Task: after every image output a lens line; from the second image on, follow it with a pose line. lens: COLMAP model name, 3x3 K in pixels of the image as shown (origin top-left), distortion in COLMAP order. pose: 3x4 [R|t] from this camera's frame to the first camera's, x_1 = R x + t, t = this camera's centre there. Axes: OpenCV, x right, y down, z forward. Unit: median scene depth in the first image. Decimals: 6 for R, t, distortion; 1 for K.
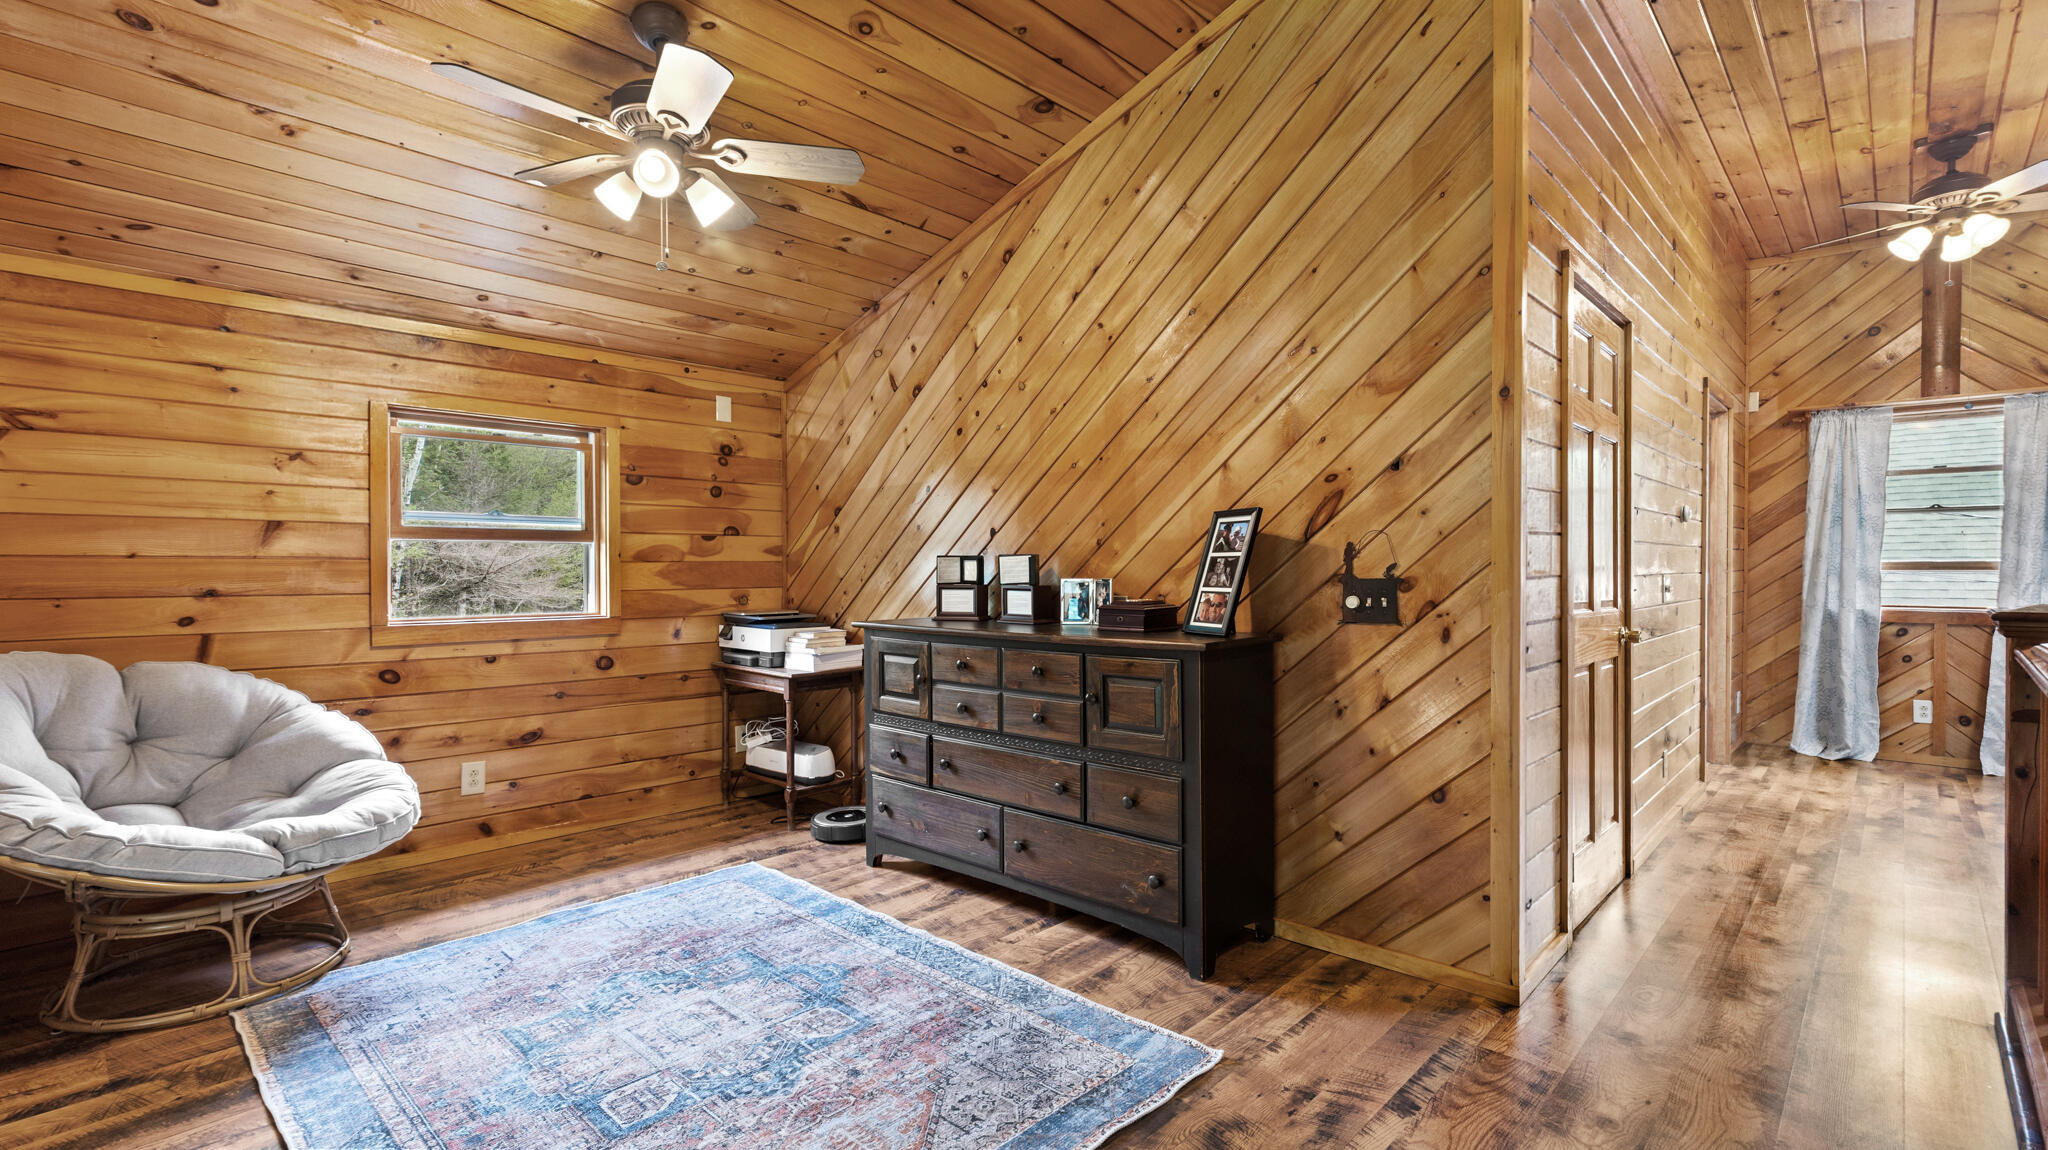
lens RADIAL K [[949.0, 0, 1024.0], [0, 949.0, 575.0], [0, 0, 1]] dist [-0.001609, -0.000131]
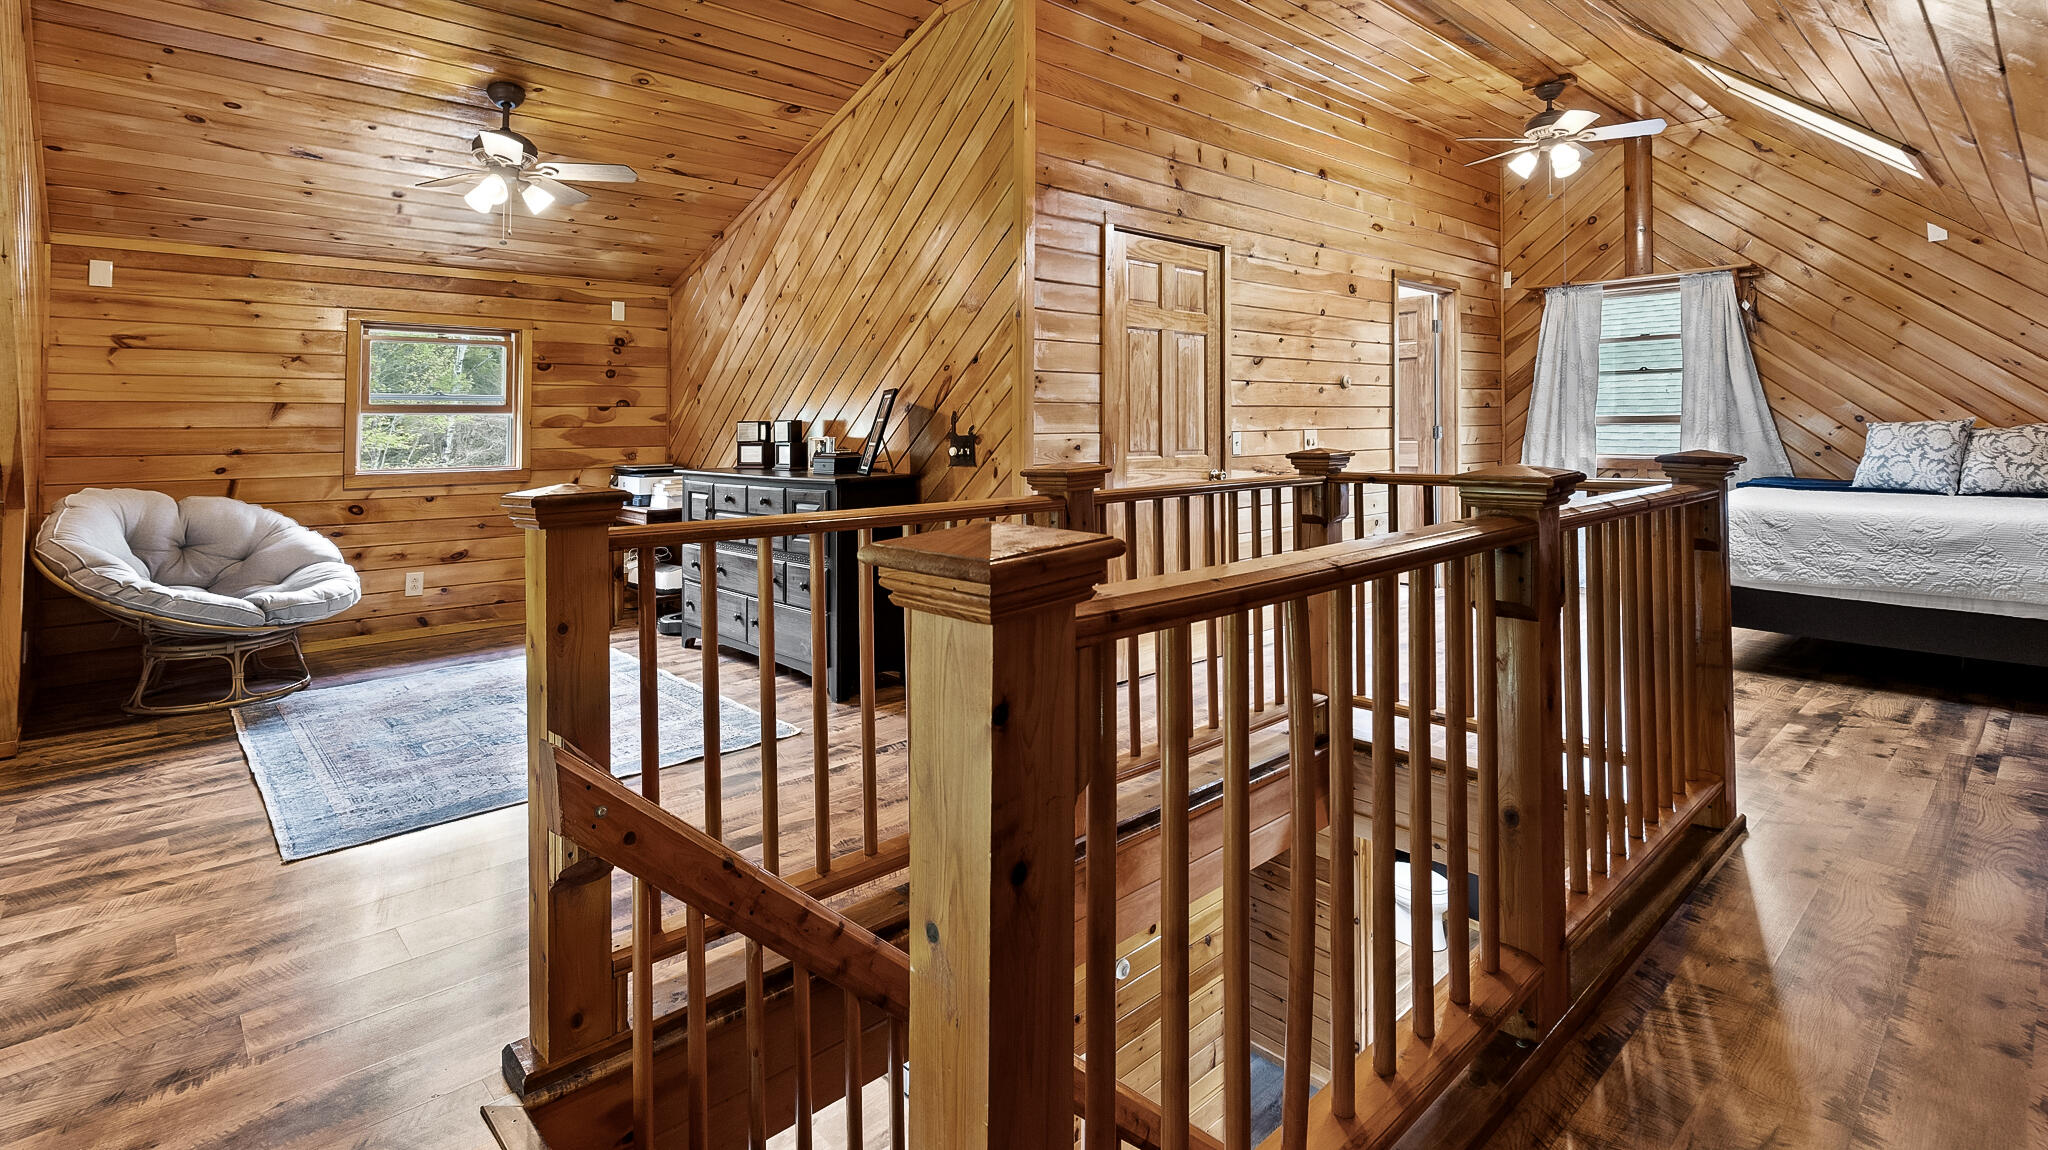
lens RADIAL K [[991.9, 0, 1018.2], [0, 991.9, 379.8], [0, 0, 1]] dist [-0.001894, -0.000407]
pose [[0.997197, -0.013080, -0.073663, 0.446584], [0.009029, 0.998443, -0.055054, 0.002348], [0.074269, 0.054234, 0.995762, -0.431912]]
